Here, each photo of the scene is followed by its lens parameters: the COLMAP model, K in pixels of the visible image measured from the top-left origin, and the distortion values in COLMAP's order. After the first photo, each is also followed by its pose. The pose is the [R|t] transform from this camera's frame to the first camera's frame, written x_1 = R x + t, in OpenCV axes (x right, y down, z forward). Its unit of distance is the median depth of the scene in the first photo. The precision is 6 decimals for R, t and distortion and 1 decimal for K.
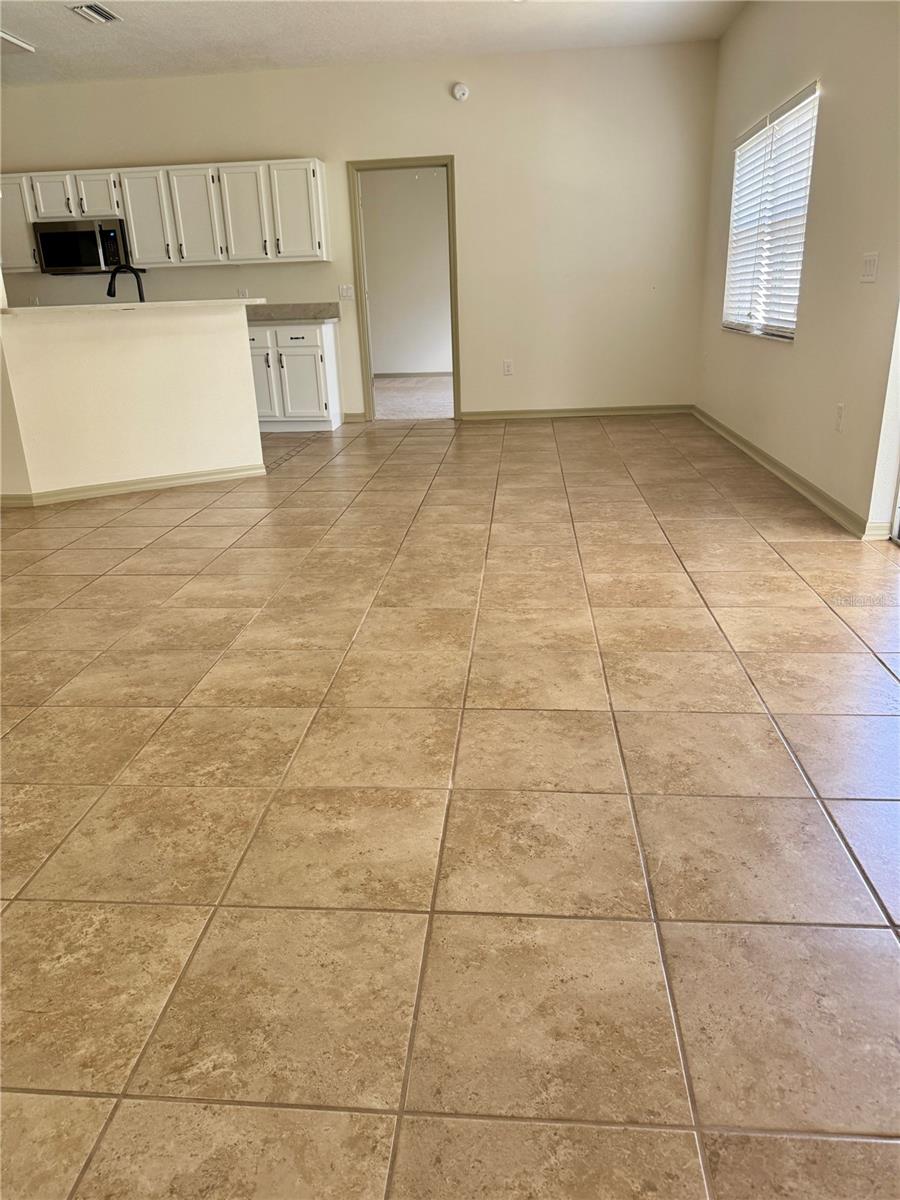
lens RADIAL K [[839.0, 0, 437.5], [0, 839.0, 600.3], [0, 0, 1]] dist [0.170485, -0.294443]
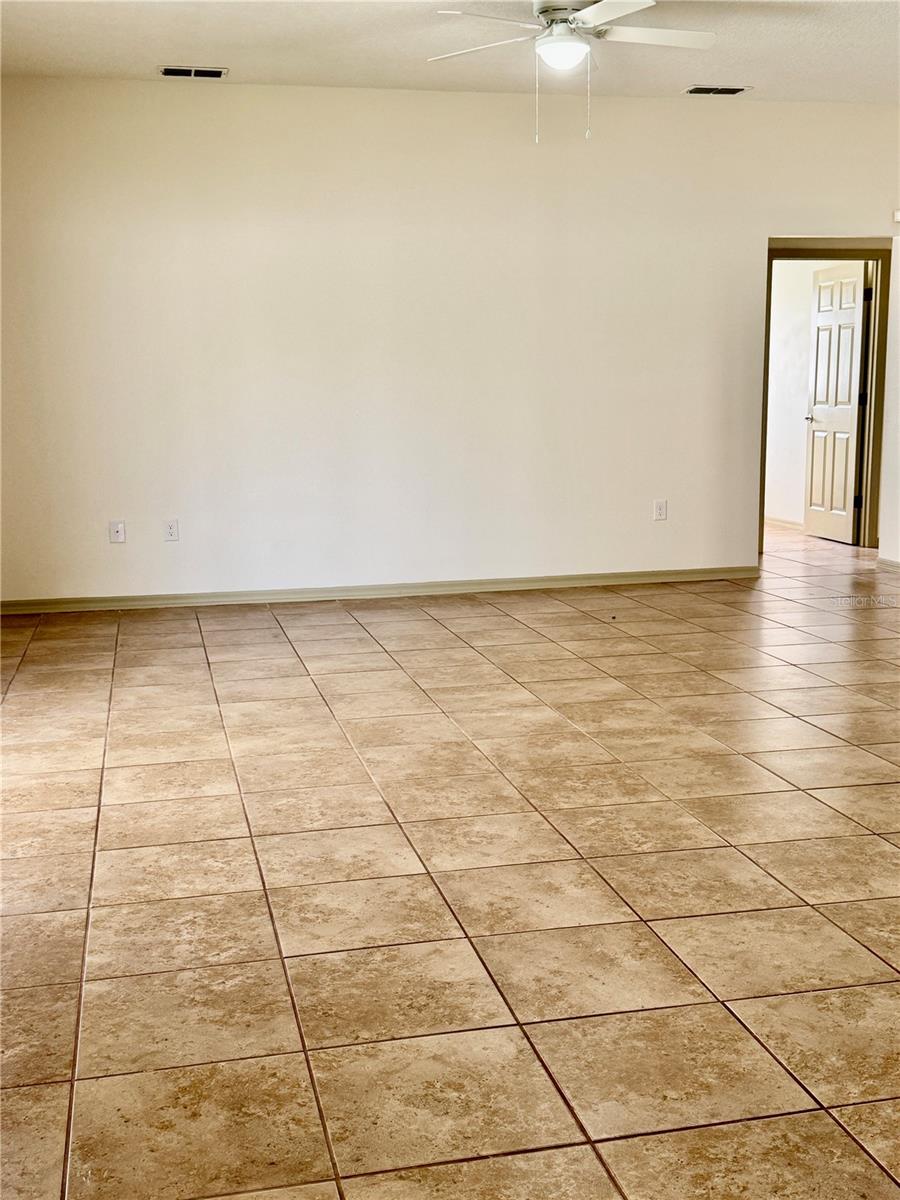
lens RADIAL K [[1331.1, 0, 450.0], [0, 1331.1, 600.0], [0, 0, 1]] dist [0.233936, -0.564551]
pose [[-0.946924, 0.097286, -0.306382, 0.366999], [-0.061919, 0.880056, 0.470817, -0.798619], [0.315437, 0.464798, -0.827322, 2.088417]]
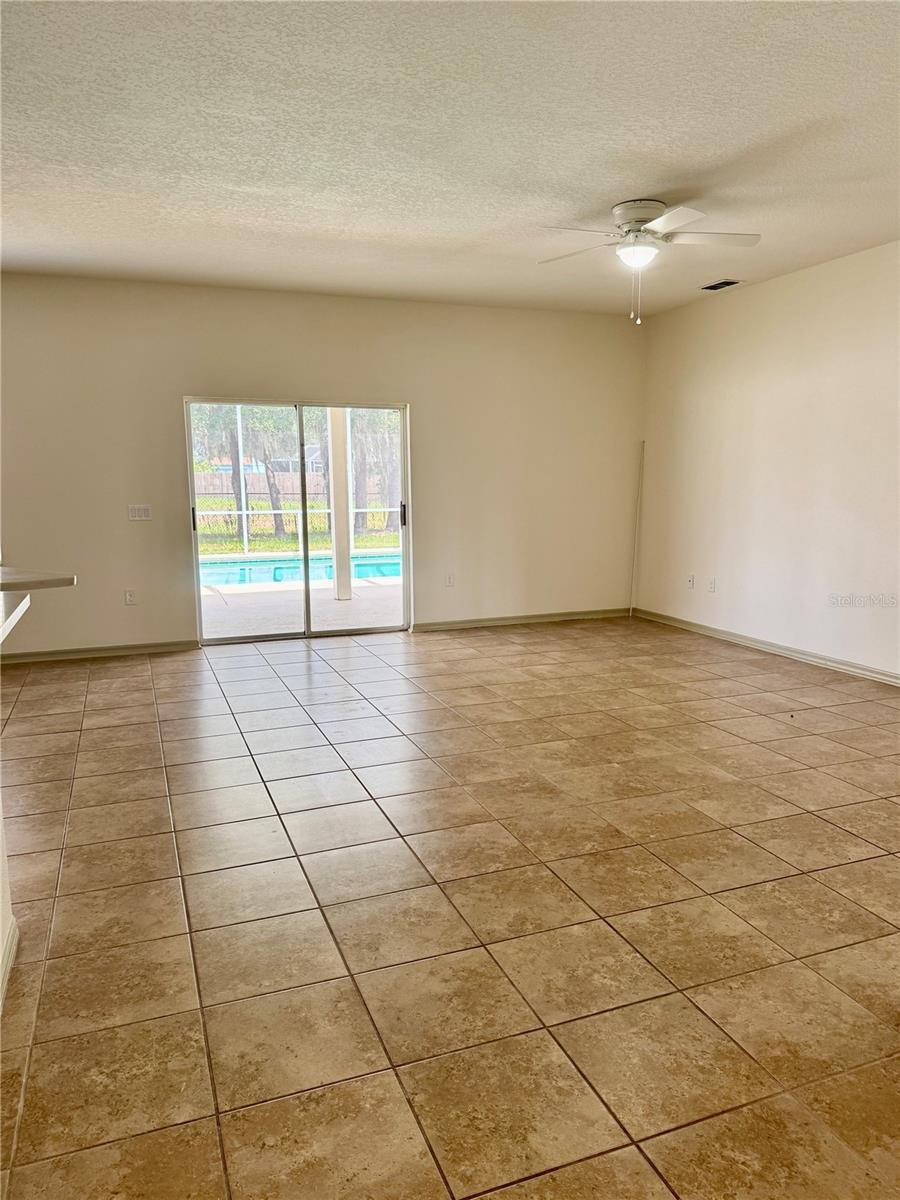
lens RADIAL K [[839.0, 0, 437.5], [0, 839.0, 600.3], [0, 0, 1]] dist [0.170485, -0.294443]
pose [[-0.425292, -0.097013, 0.899842, -1.636612], [0.336992, 0.905773, 0.256925, -0.557302], [-0.839978, 0.412508, -0.352526, 1.370900]]
